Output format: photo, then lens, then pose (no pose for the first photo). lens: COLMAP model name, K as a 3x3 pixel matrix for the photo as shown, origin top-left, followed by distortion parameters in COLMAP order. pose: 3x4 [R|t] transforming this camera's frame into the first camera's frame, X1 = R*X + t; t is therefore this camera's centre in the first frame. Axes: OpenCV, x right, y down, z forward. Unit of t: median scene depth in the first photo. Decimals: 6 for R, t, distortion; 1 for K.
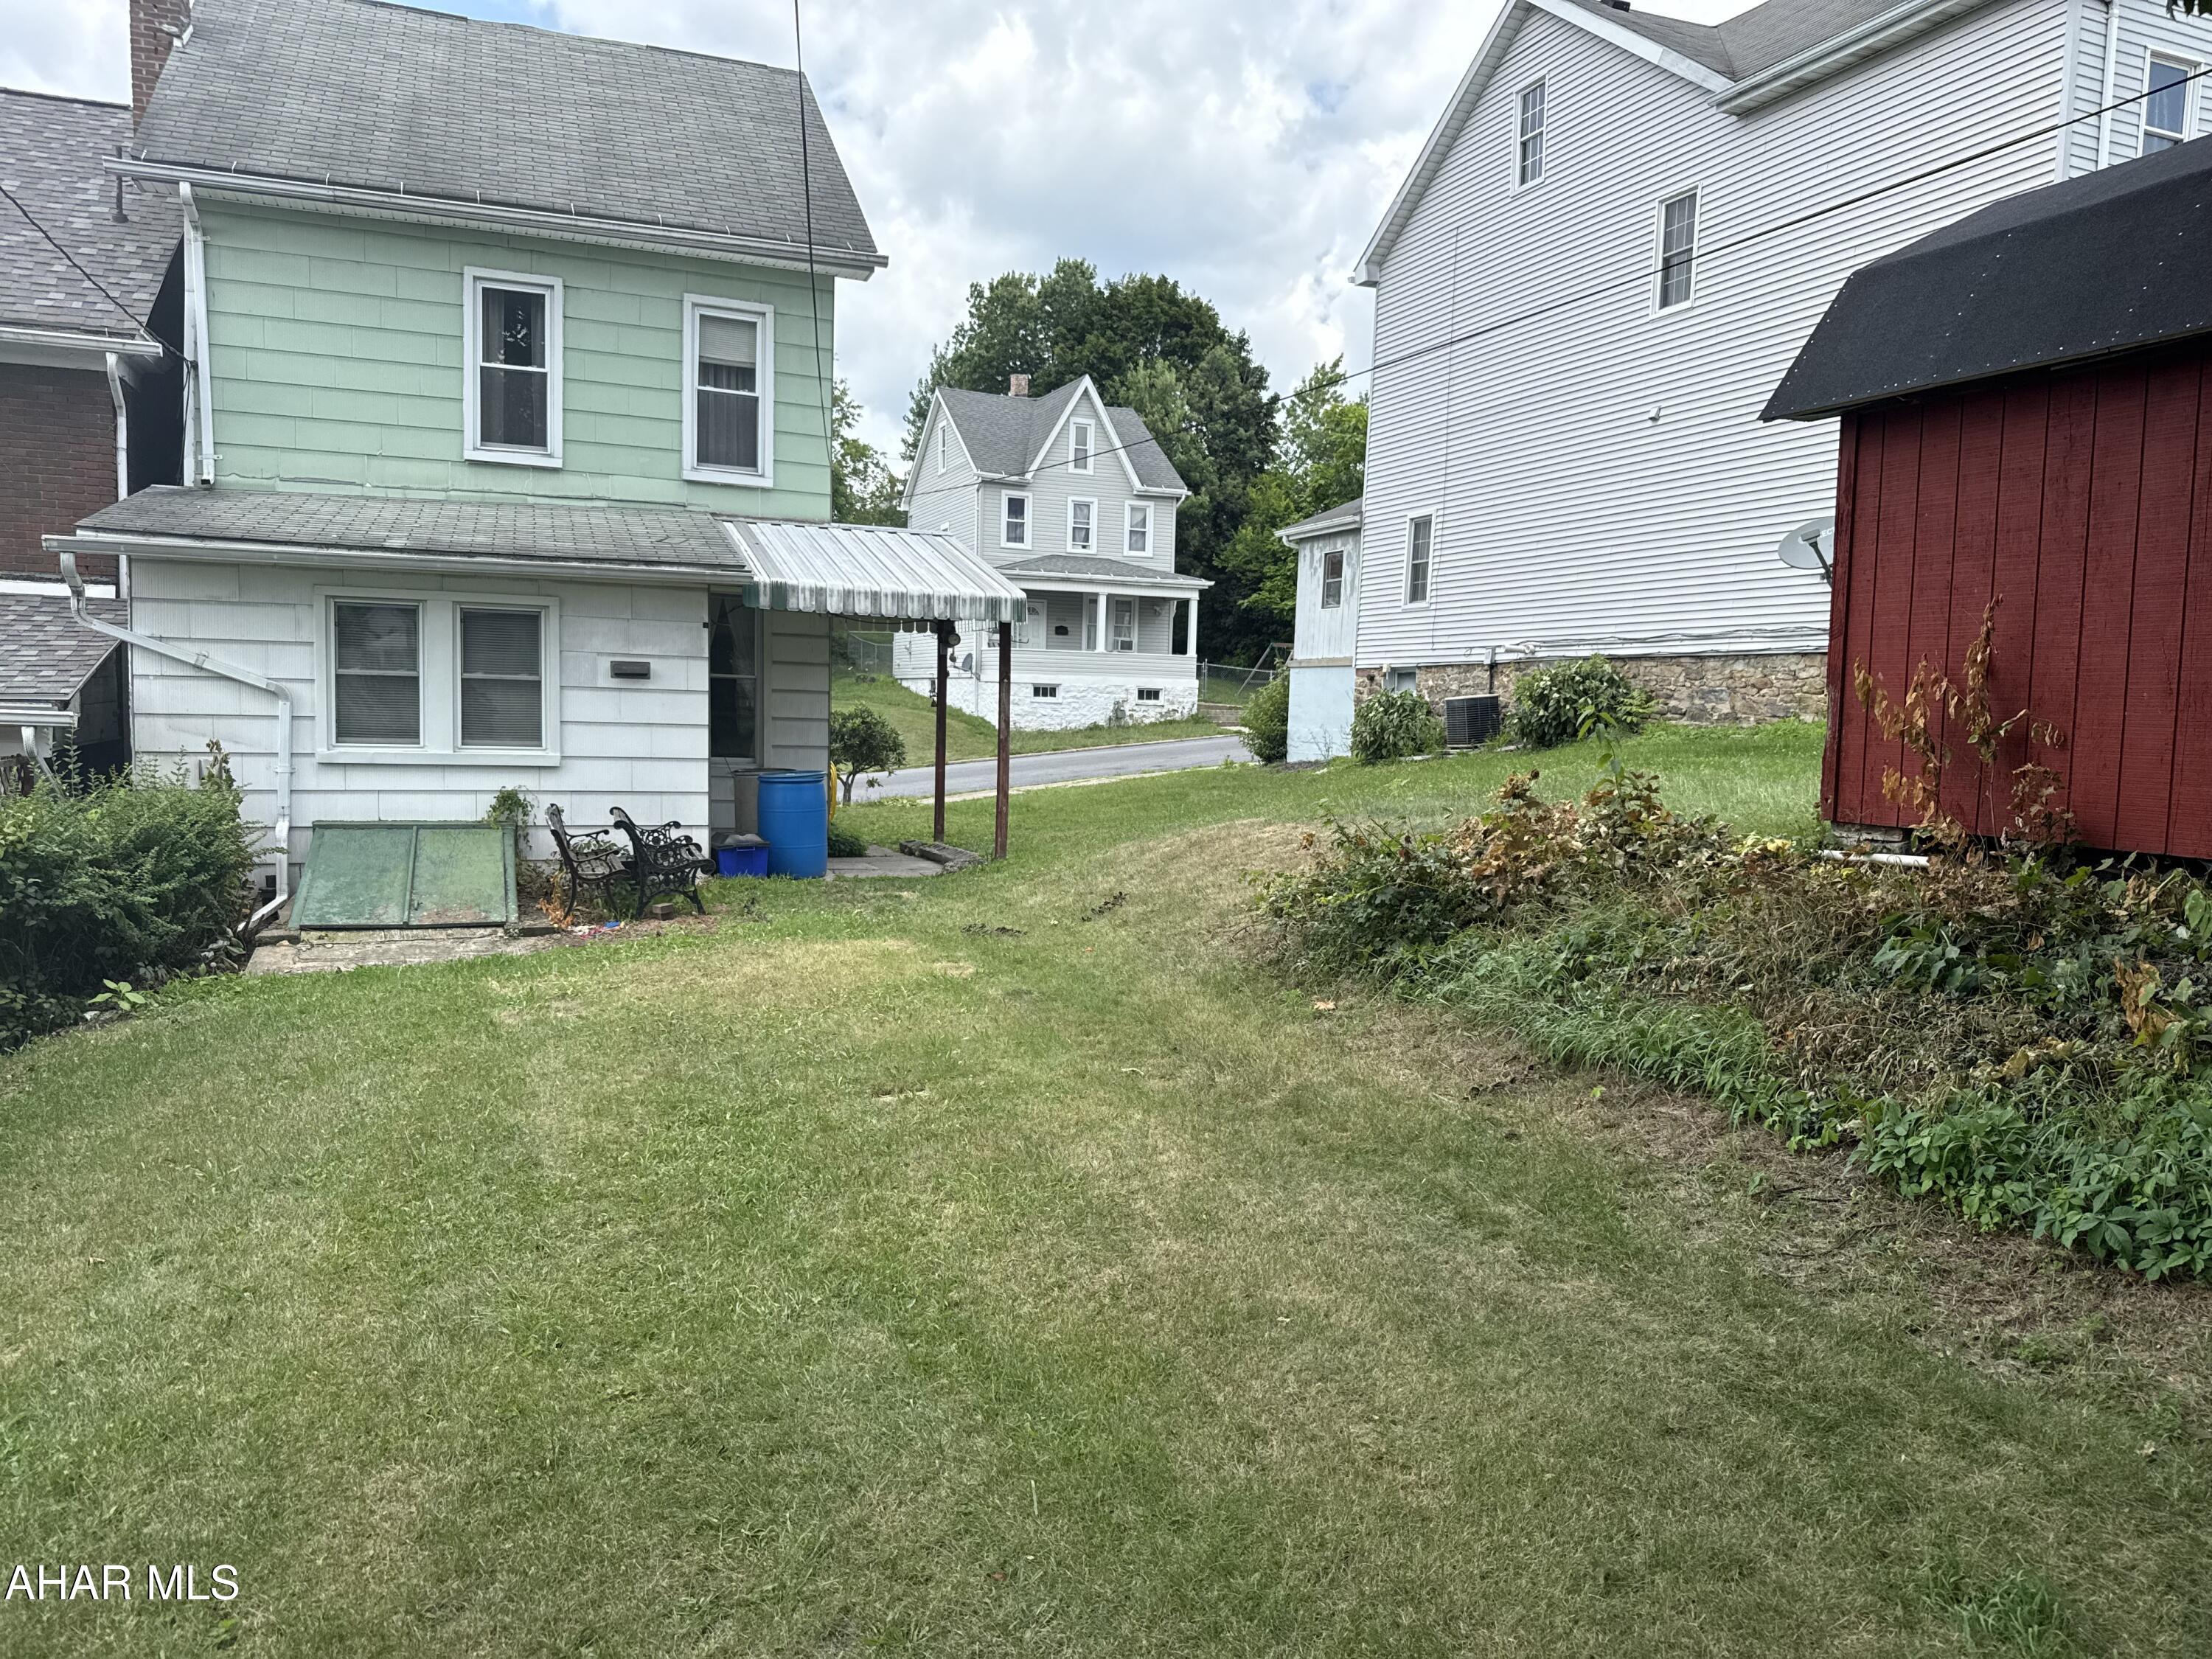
lens RADIAL K [[1553.9, 0, 1098.7], [0, 1553.9, 825.6], [0, 0, 1]] dist [0.045154, -0.024050]
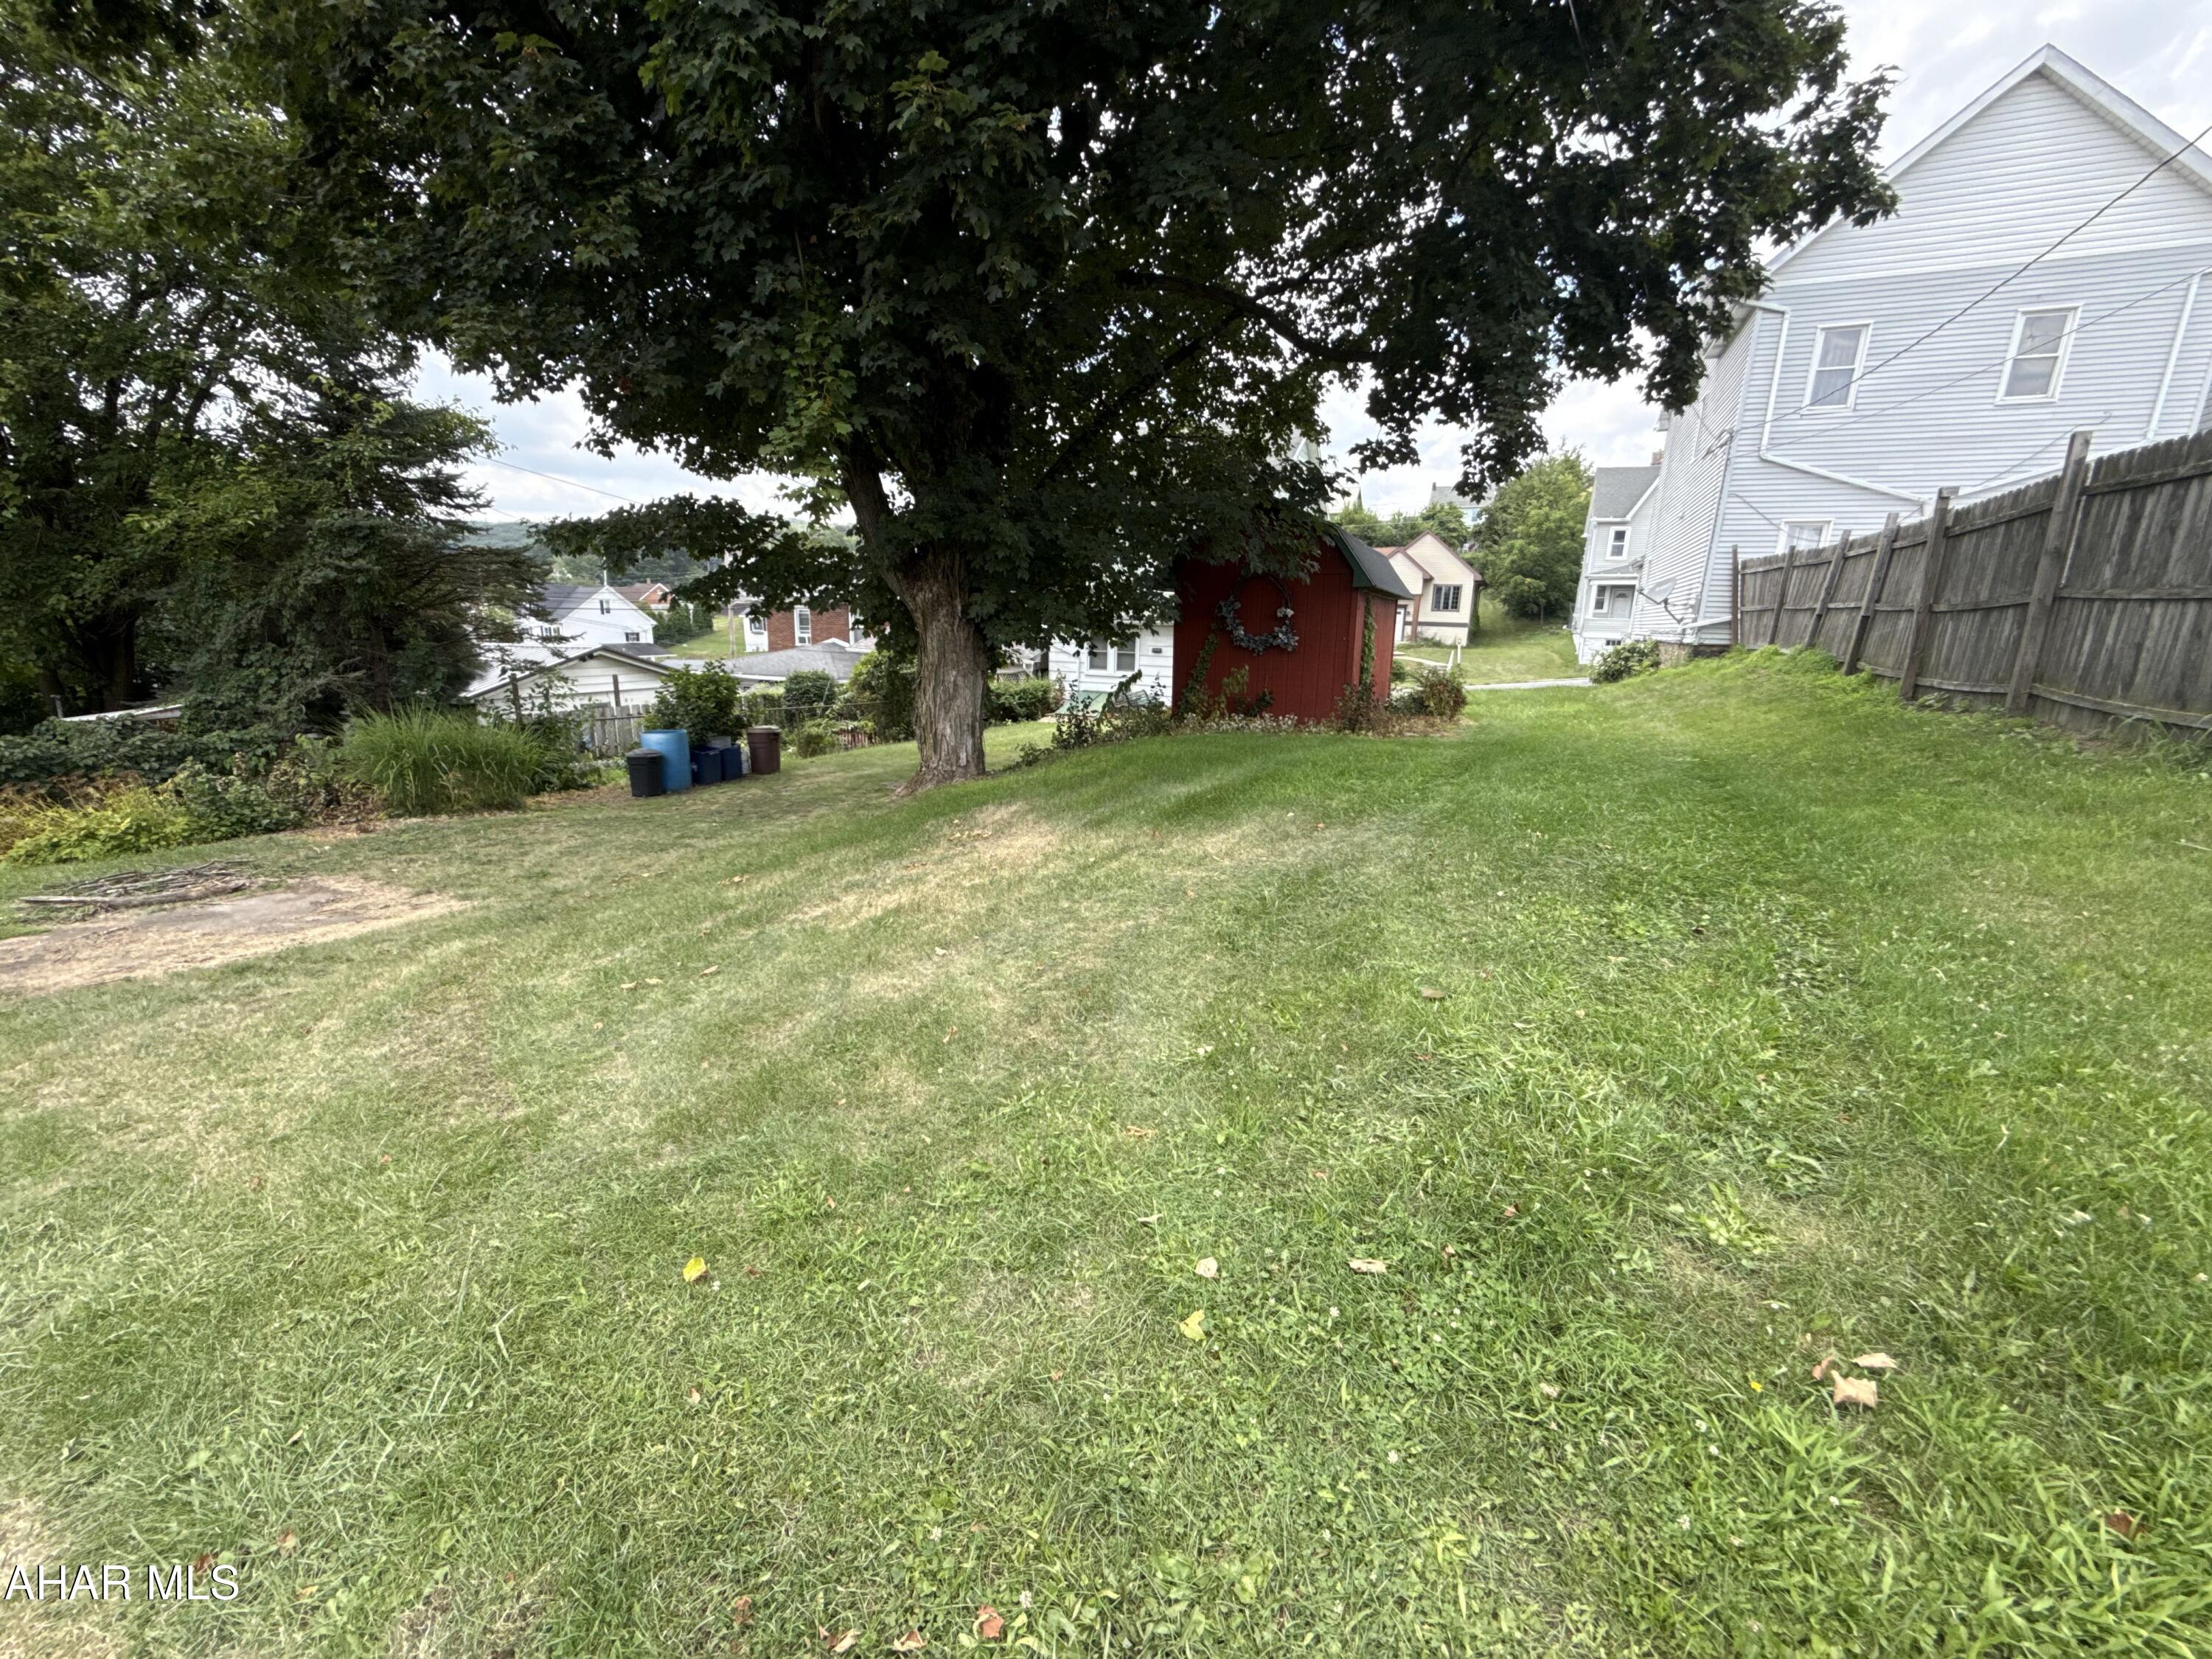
lens RADIAL K [[884.0, 0, 1095.7], [0, 884.0, 841.1], [0, 0, 1]] dist [-0.001625, 0.000807]
pose [[0.702411, 0.165858, -0.692178, 1.067474], [-0.061513, 0.982978, 0.173118, -0.015448], [0.709109, -0.079022, 0.700657, -0.524085]]
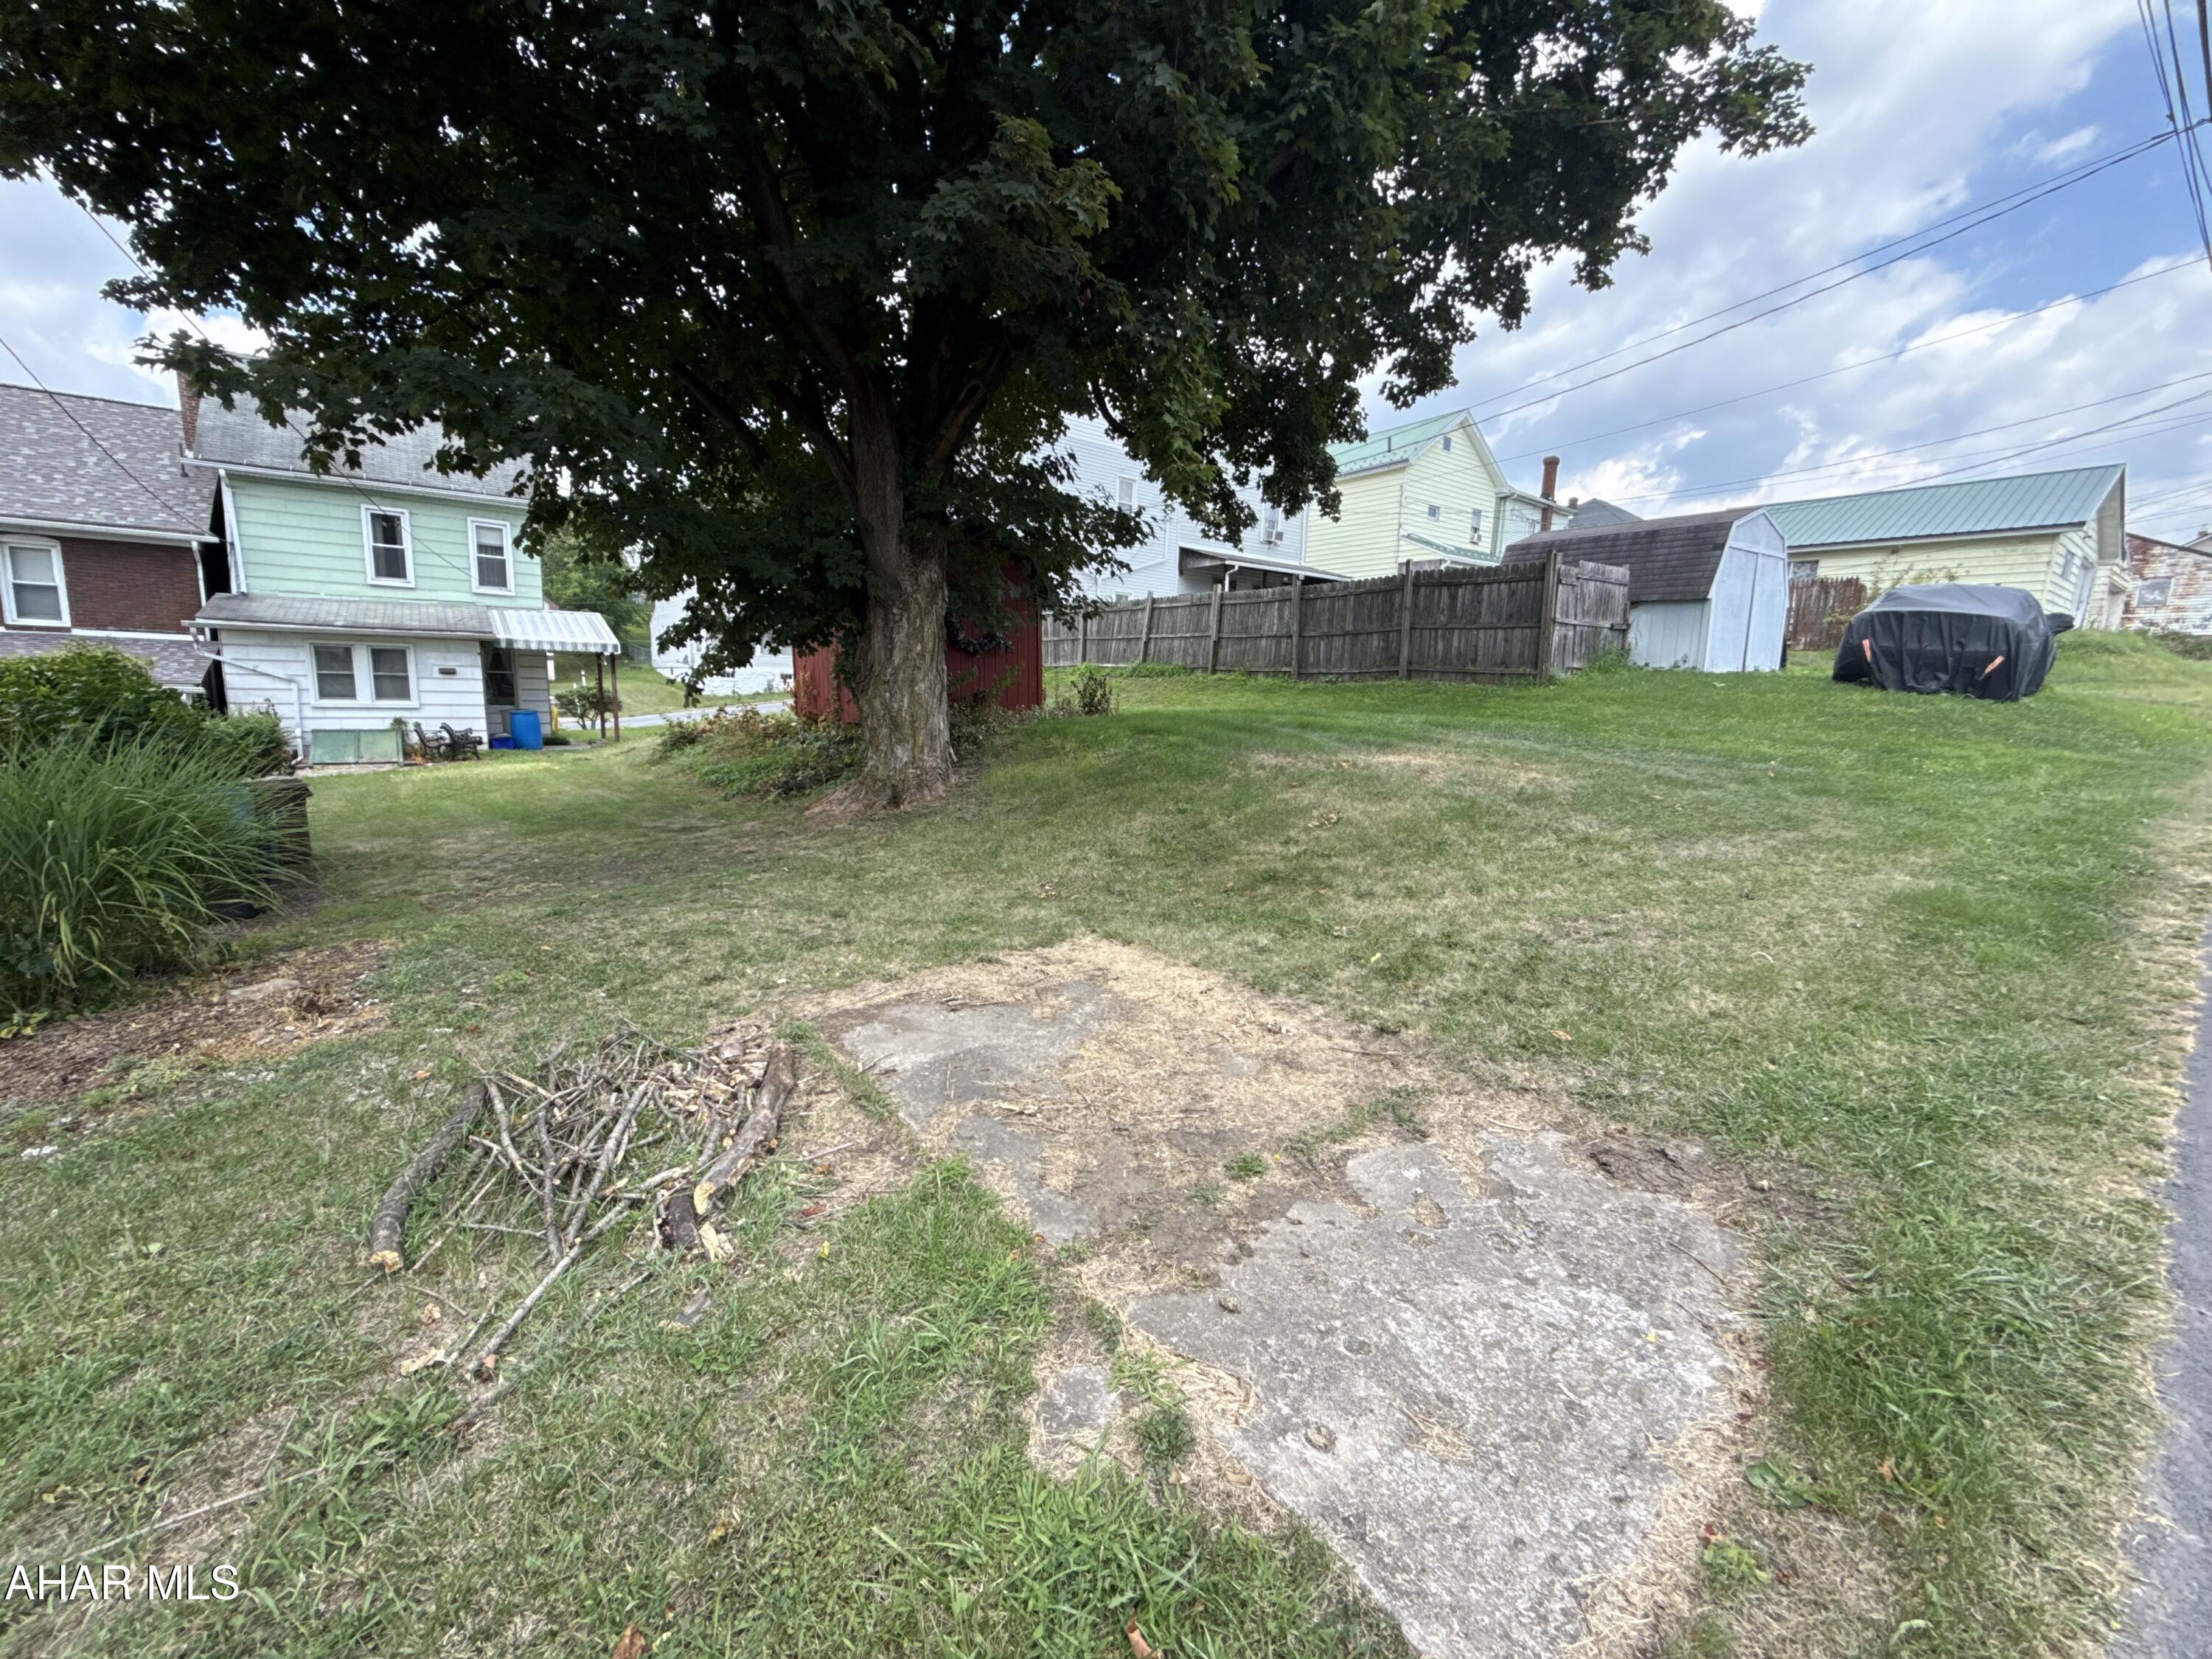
lens RADIAL K [[884.0, 0, 1106.5], [0, 884.0, 826.3], [0, 0, 1]] dist [-0.001625, 0.000807]
pose [[0.957217, -0.044175, 0.285980, 0.336395], [0.019688, 0.995931, 0.087943, 0.053812], [-0.288701, -0.078551, 0.954192, -0.791144]]
